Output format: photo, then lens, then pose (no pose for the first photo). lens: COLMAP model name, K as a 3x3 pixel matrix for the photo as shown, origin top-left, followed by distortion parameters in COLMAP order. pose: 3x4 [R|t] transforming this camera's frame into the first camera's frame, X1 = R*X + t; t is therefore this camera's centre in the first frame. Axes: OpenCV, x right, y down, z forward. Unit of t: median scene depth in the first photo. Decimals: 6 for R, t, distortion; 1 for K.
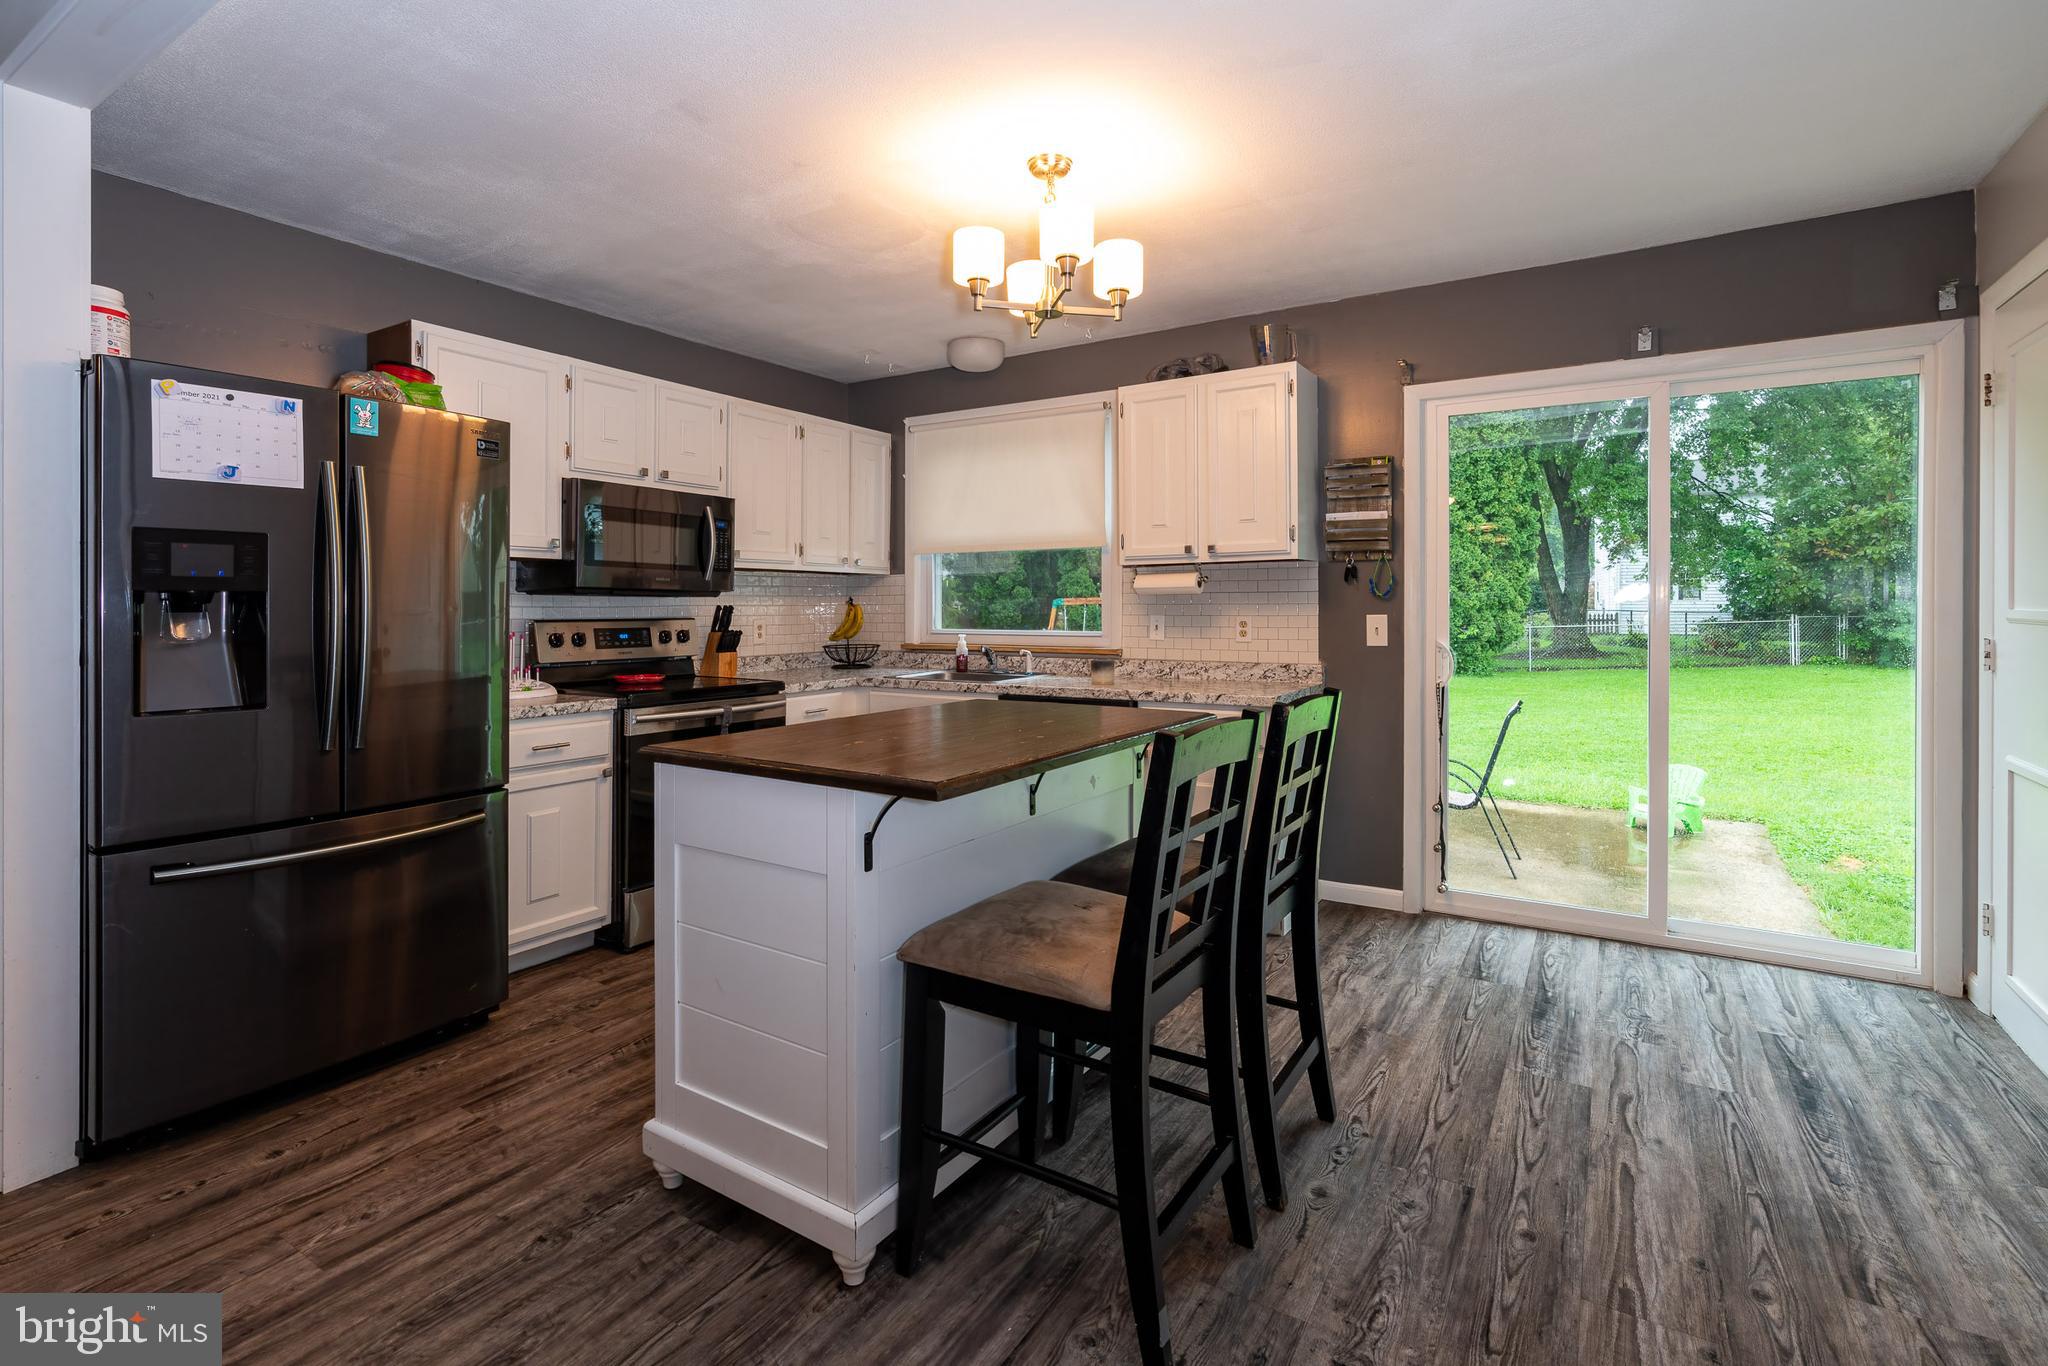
lens RADIAL K [[944.3, 0, 1020.6], [0, 944.3, 635.2], [0, 0, 1]] dist [-0.011347, 0.000177]
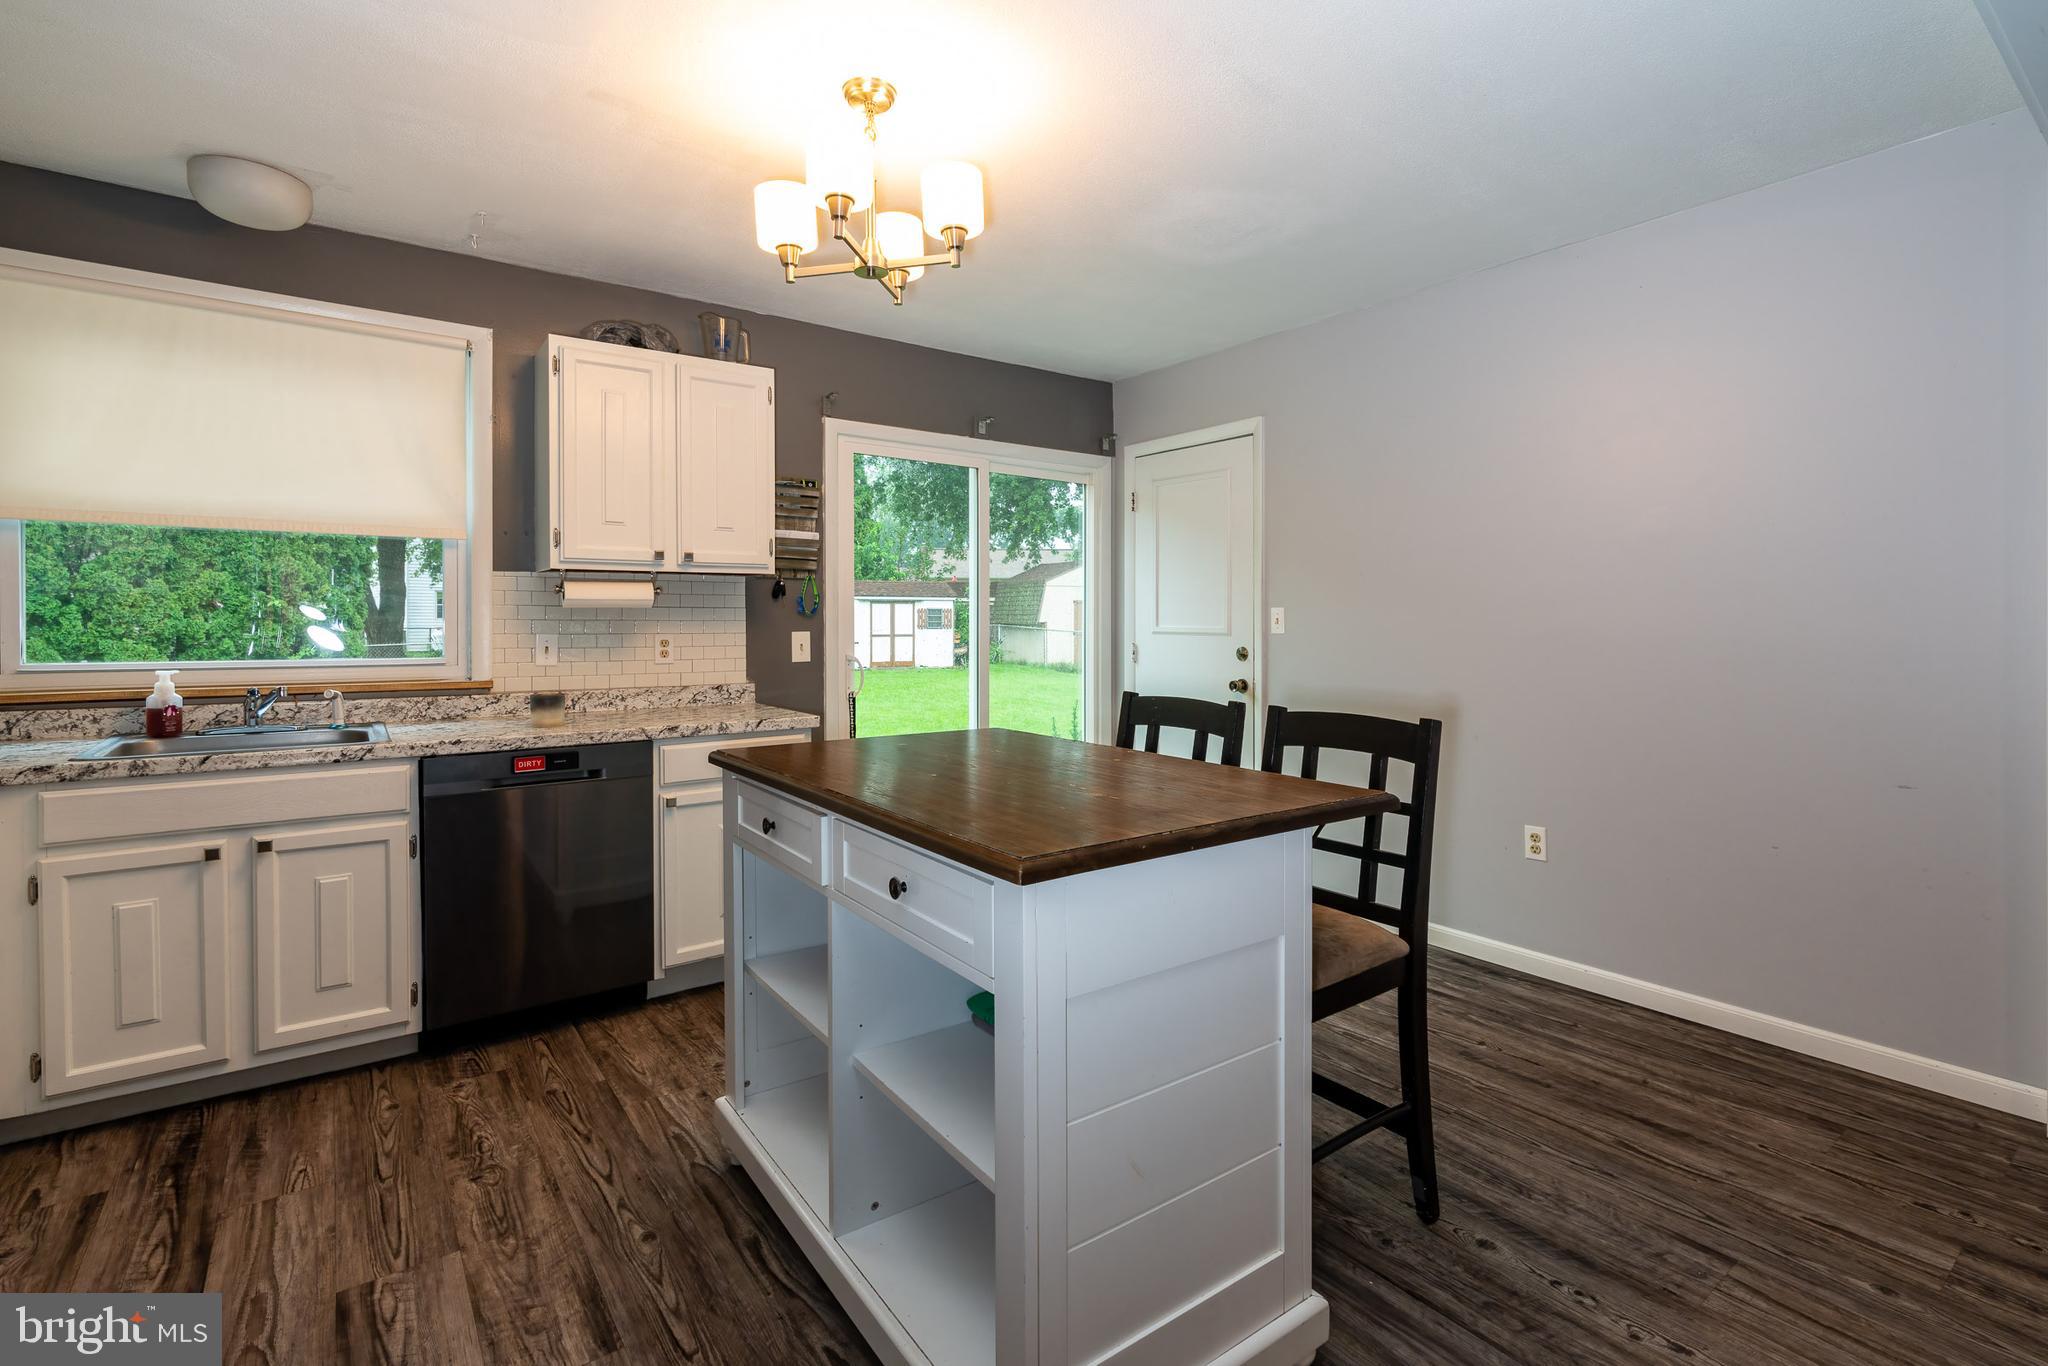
lens RADIAL K [[930.3, 0, 1047.4], [0, 930.3, 621.8], [0, 0, 1]] dist [0.002277, 0.000314]
pose [[0.359521, 0.006459, 0.933115, -0.476317], [0.024297, 0.999572, -0.016281, -0.009421], [-0.932821, 0.028525, 0.359210, 0.383579]]
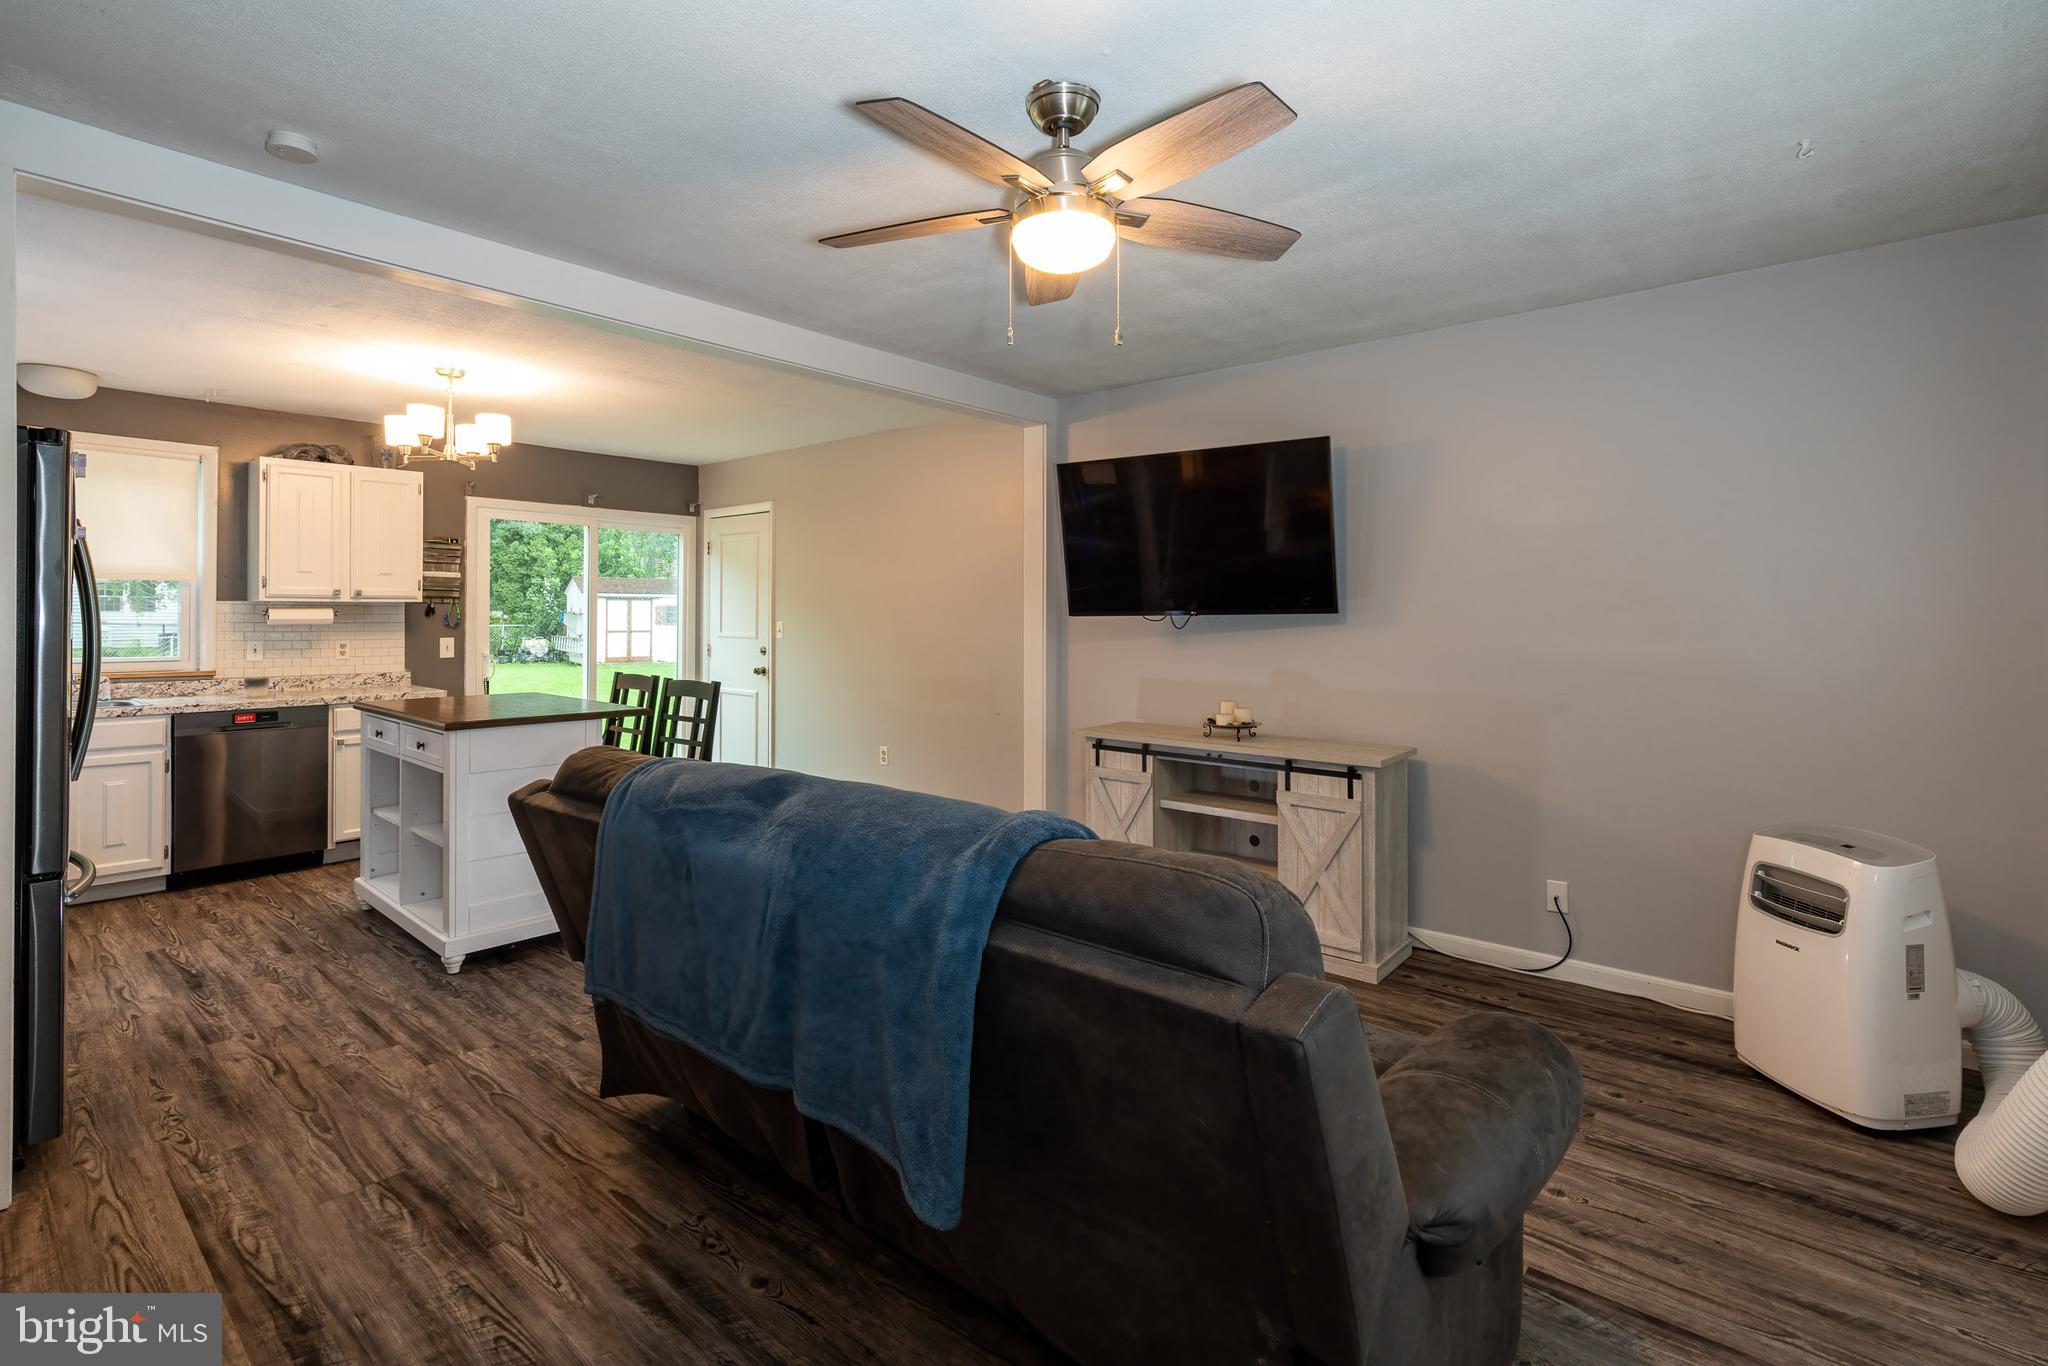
lens RADIAL K [[907.6, 0, 993.7], [0, 907.6, 606.6], [0, 0, 1]] dist [0.014424, 0.000169]
pose [[0.170545, 0.018226, 0.985181, -0.963738], [0.023351, 0.999473, -0.022533, -0.018164], [-0.985073, 0.026848, 0.170030, -0.153715]]
